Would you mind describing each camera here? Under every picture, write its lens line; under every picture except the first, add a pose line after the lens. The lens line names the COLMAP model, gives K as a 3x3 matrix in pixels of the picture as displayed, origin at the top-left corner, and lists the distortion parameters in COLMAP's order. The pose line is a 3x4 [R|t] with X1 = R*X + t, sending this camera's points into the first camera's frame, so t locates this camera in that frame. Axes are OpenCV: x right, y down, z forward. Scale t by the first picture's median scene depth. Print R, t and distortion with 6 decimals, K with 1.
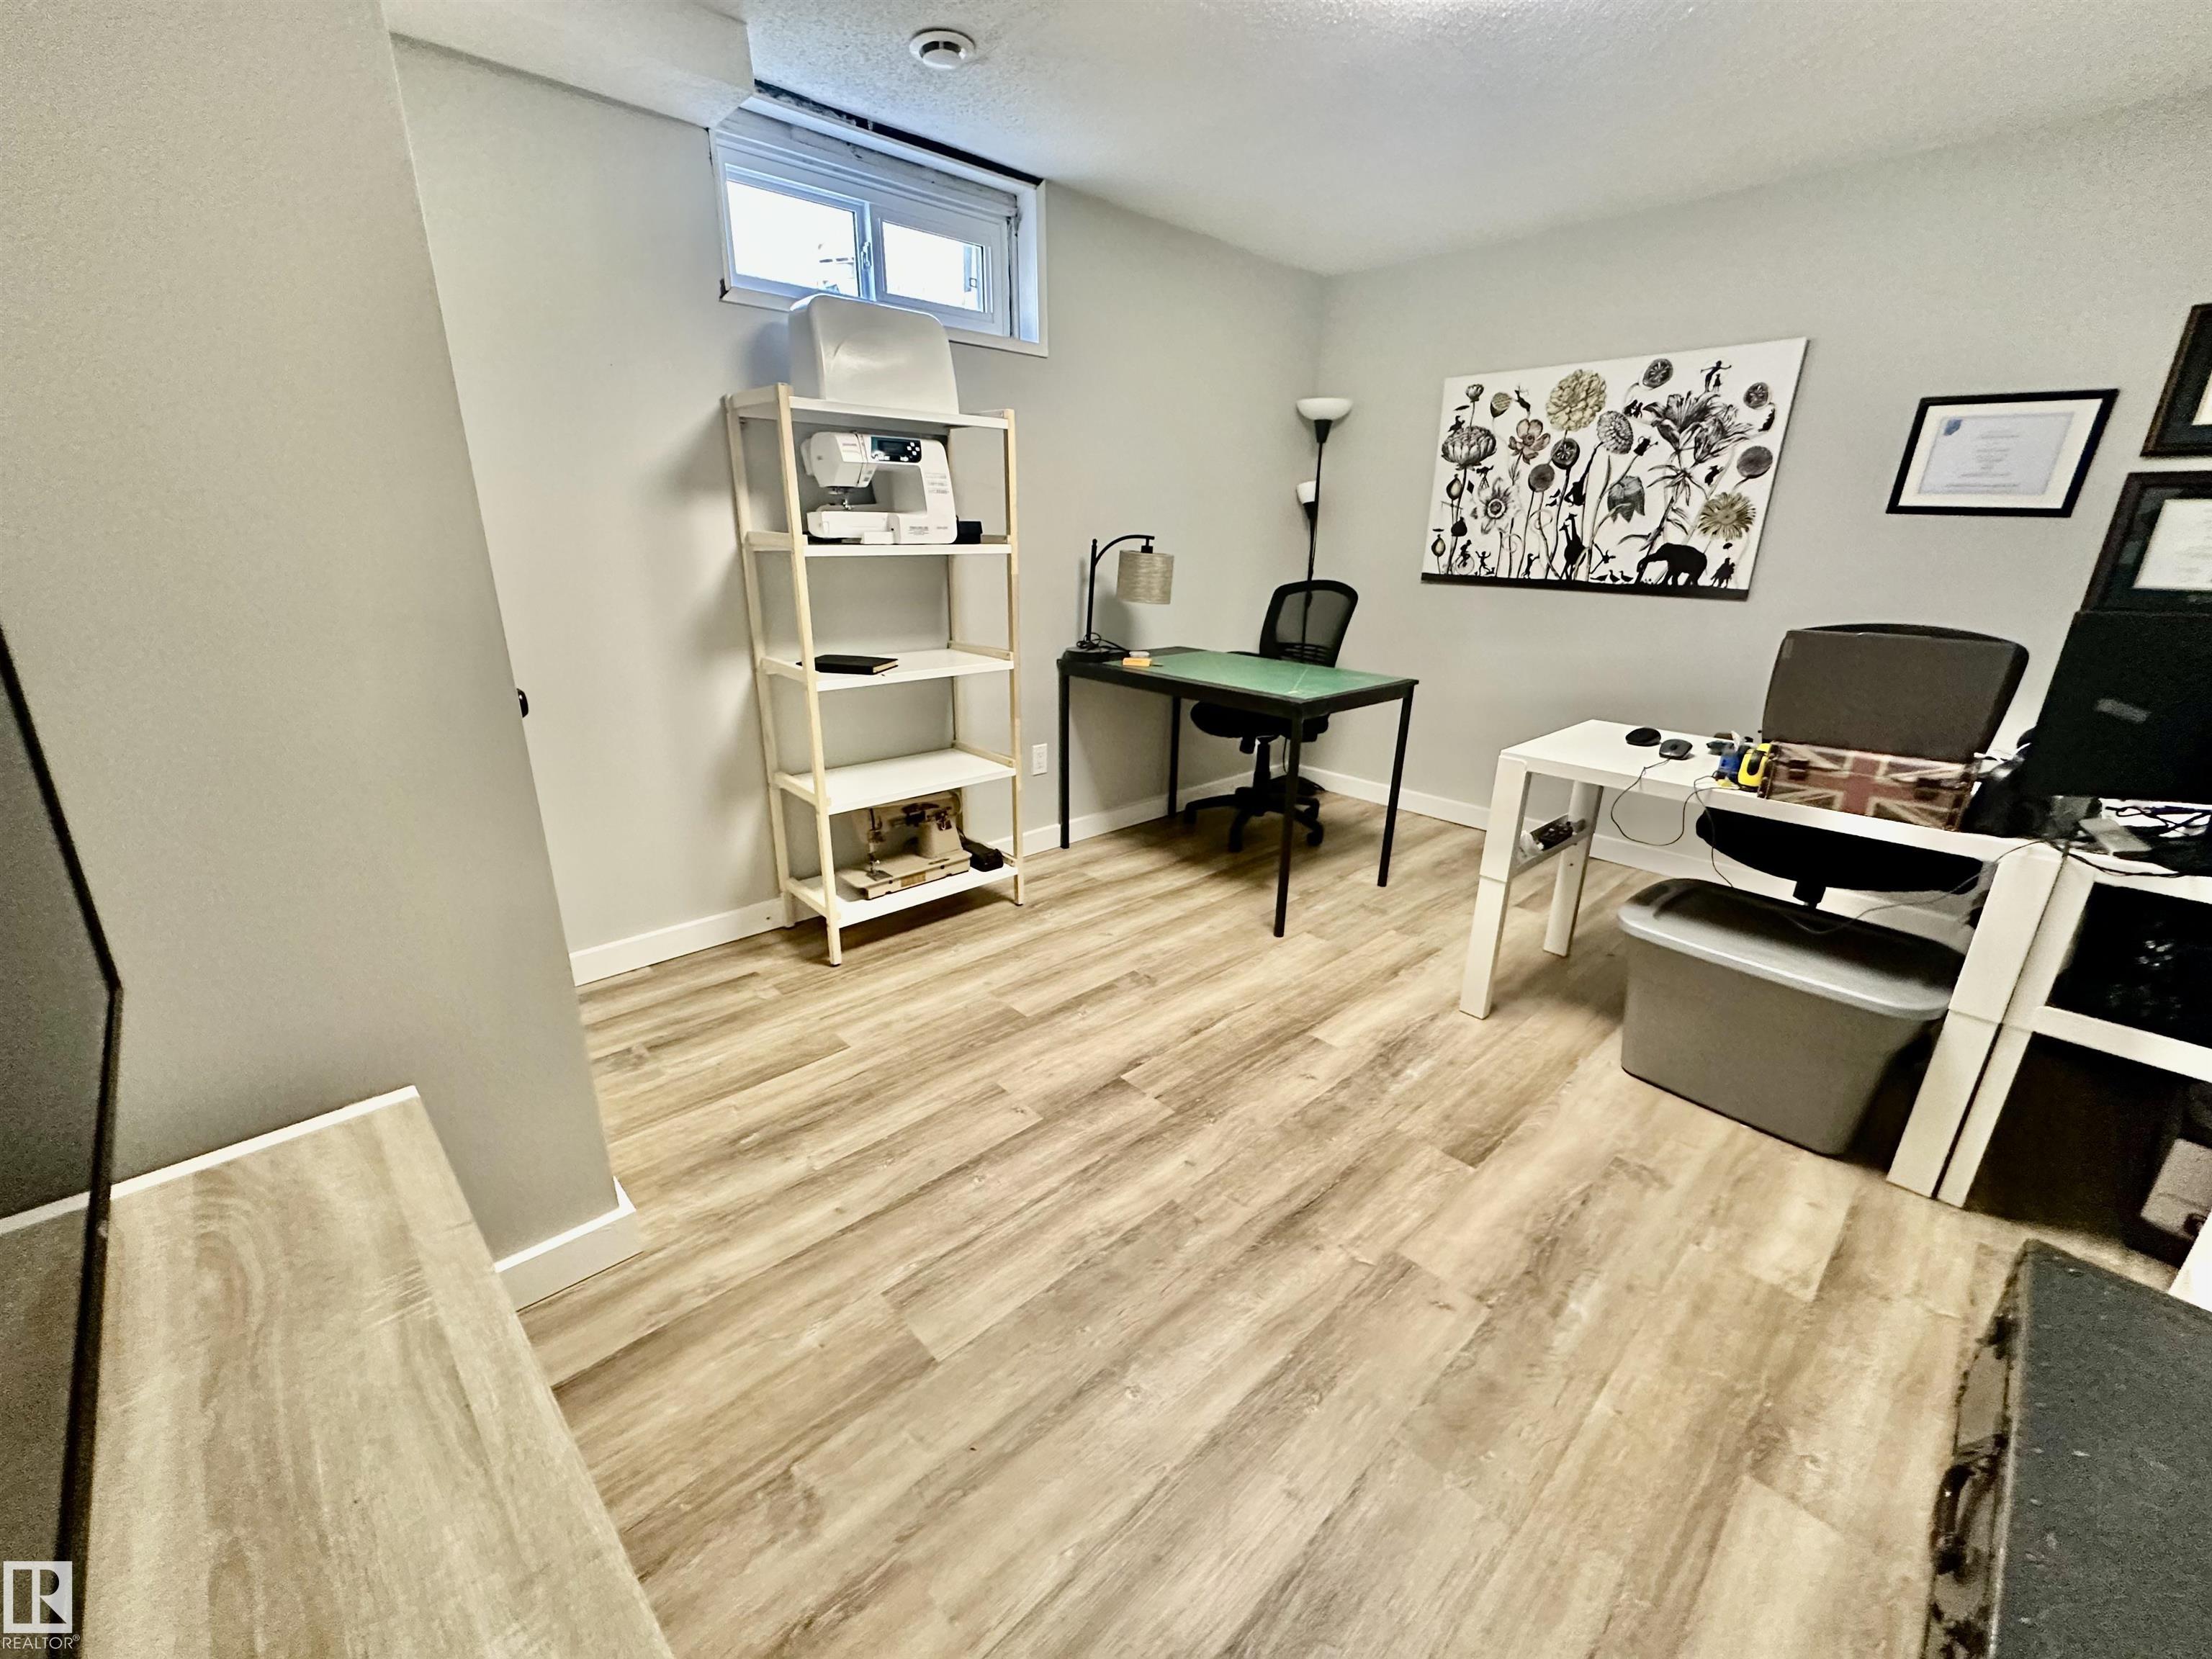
lens RADIAL K [[884.0, 0, 1102.0], [0, 884.0, 825.2], [0, 0, 1]] dist [-0.005422, 0.000902]
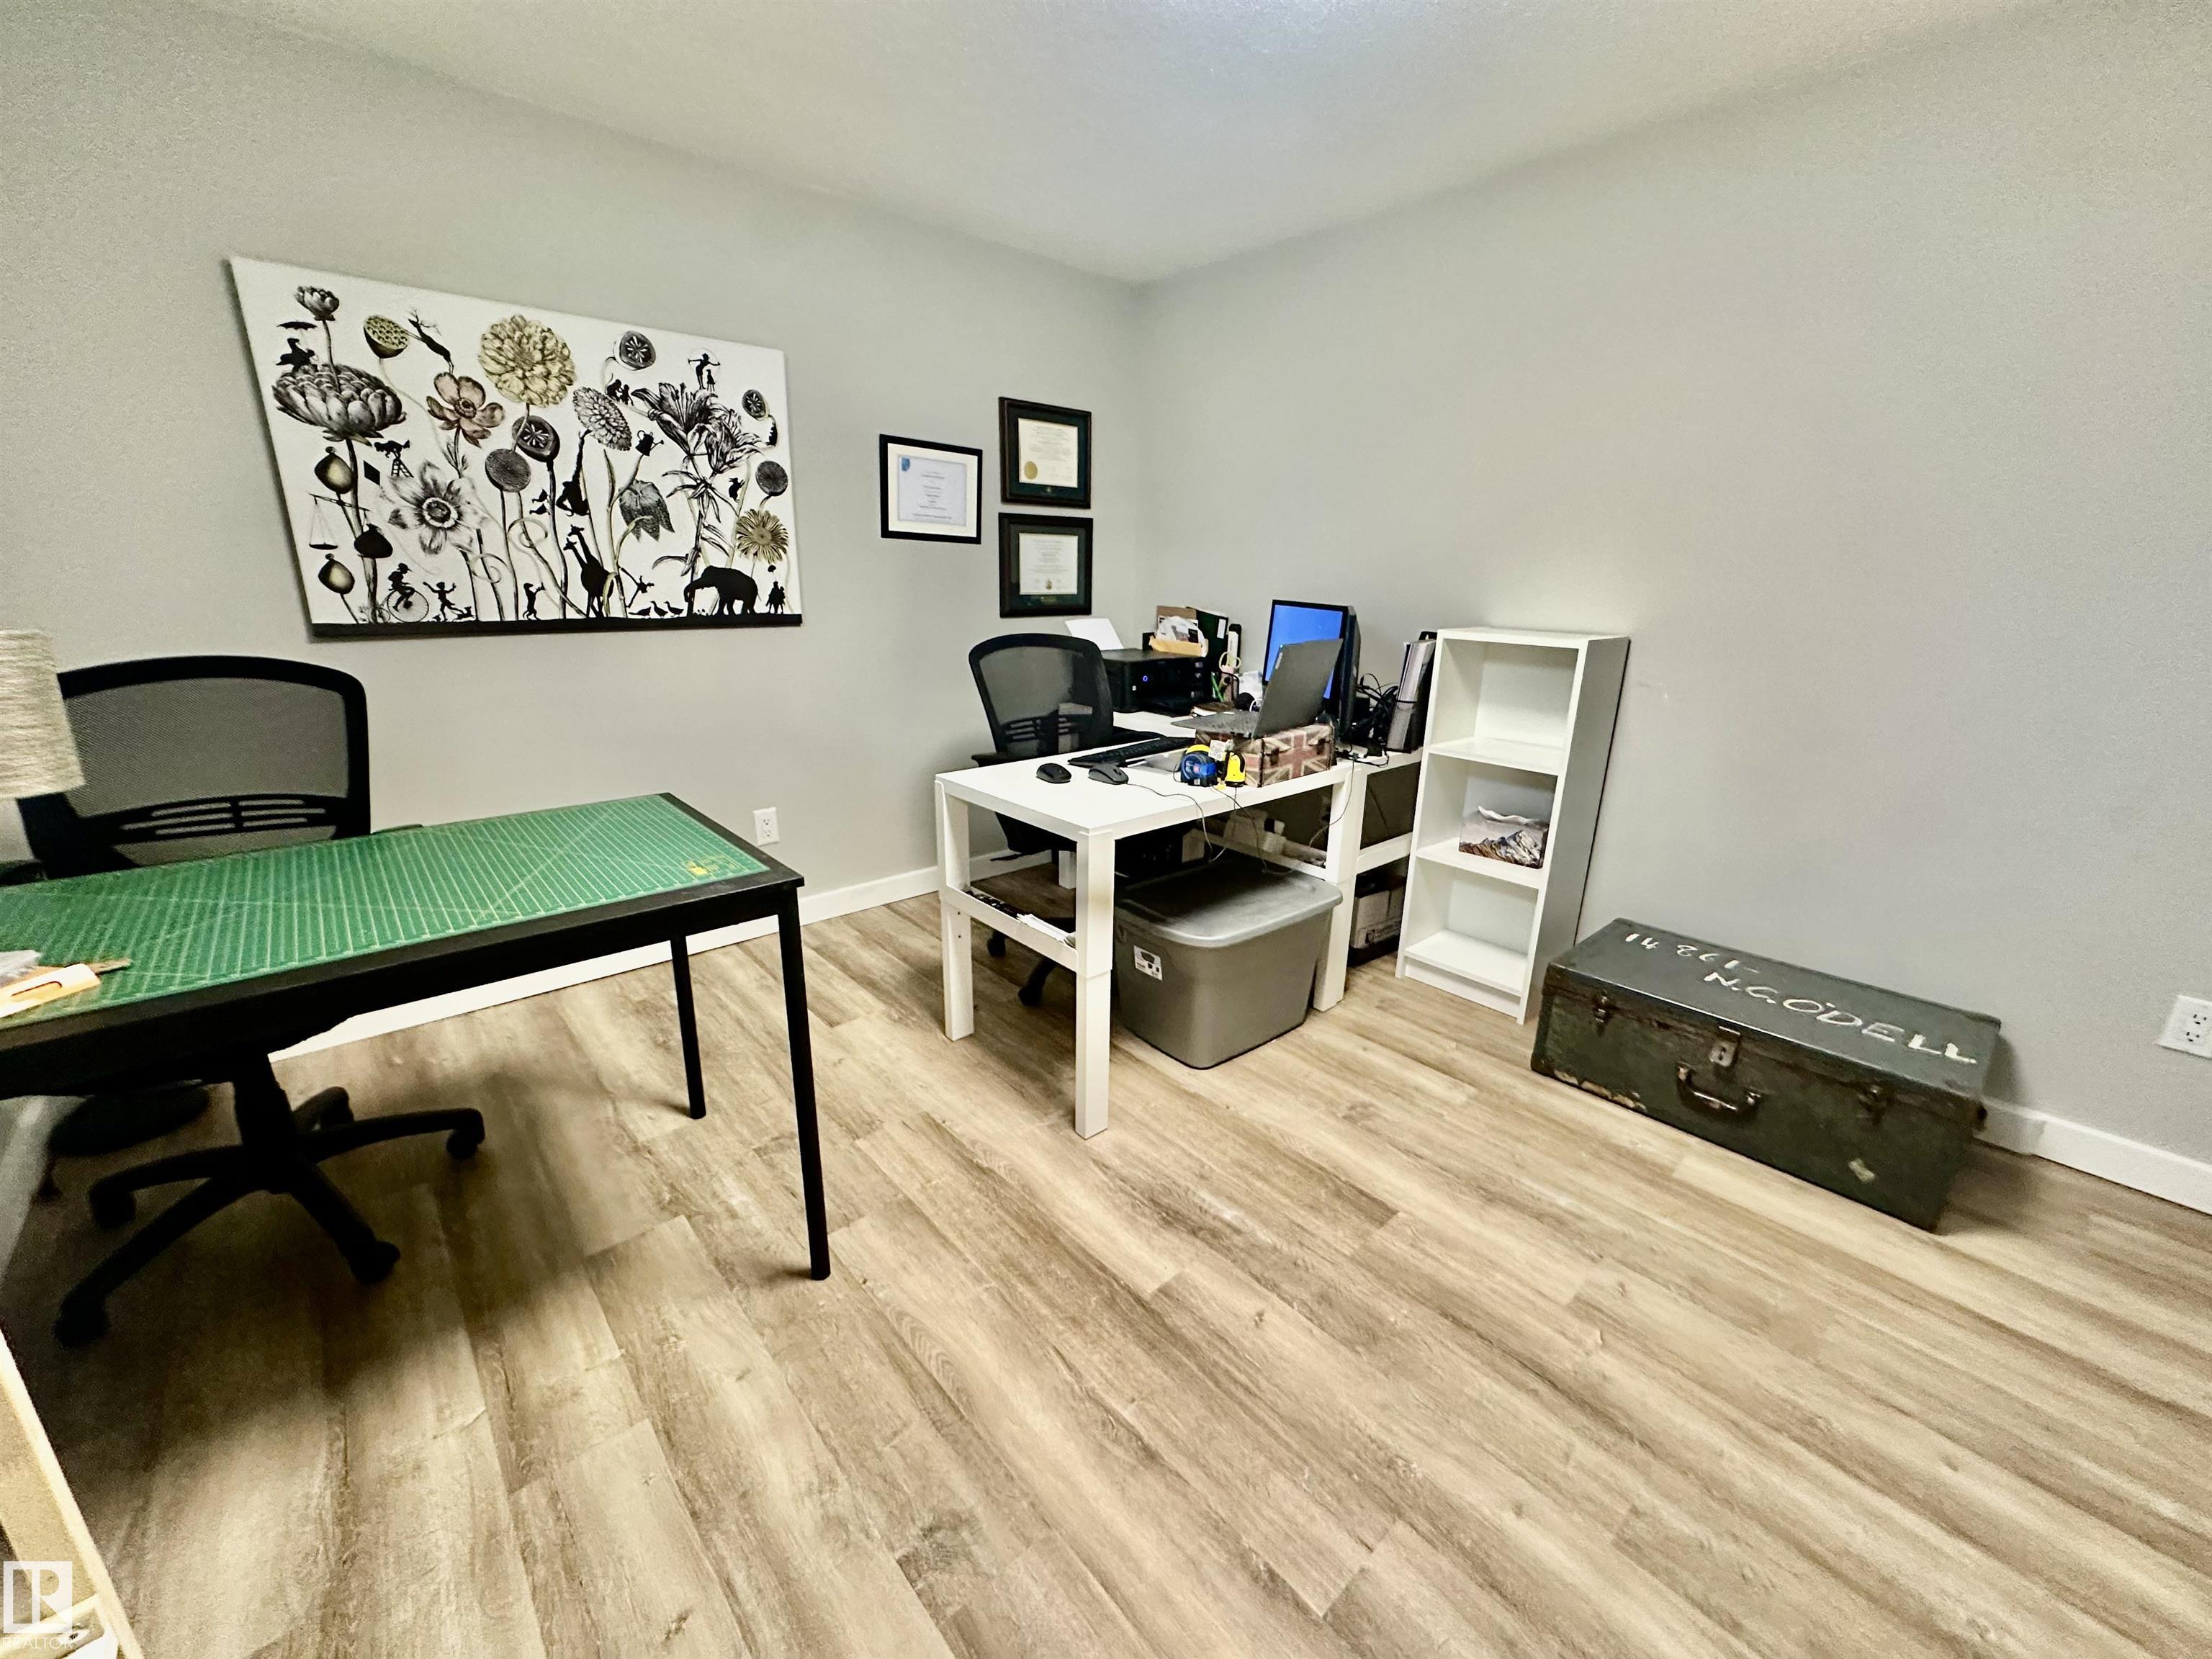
lens RADIAL K [[884.0, 0, 1110.4], [0, 884.0, 825.0], [0, 0, 1]] dist [-0.005422, 0.000902]
pose [[0.015077, -0.293889, 0.955721, -0.235928], [0.301966, 0.912538, 0.275846, -0.222316], [-0.953199, 0.284436, 0.102503, 0.651861]]
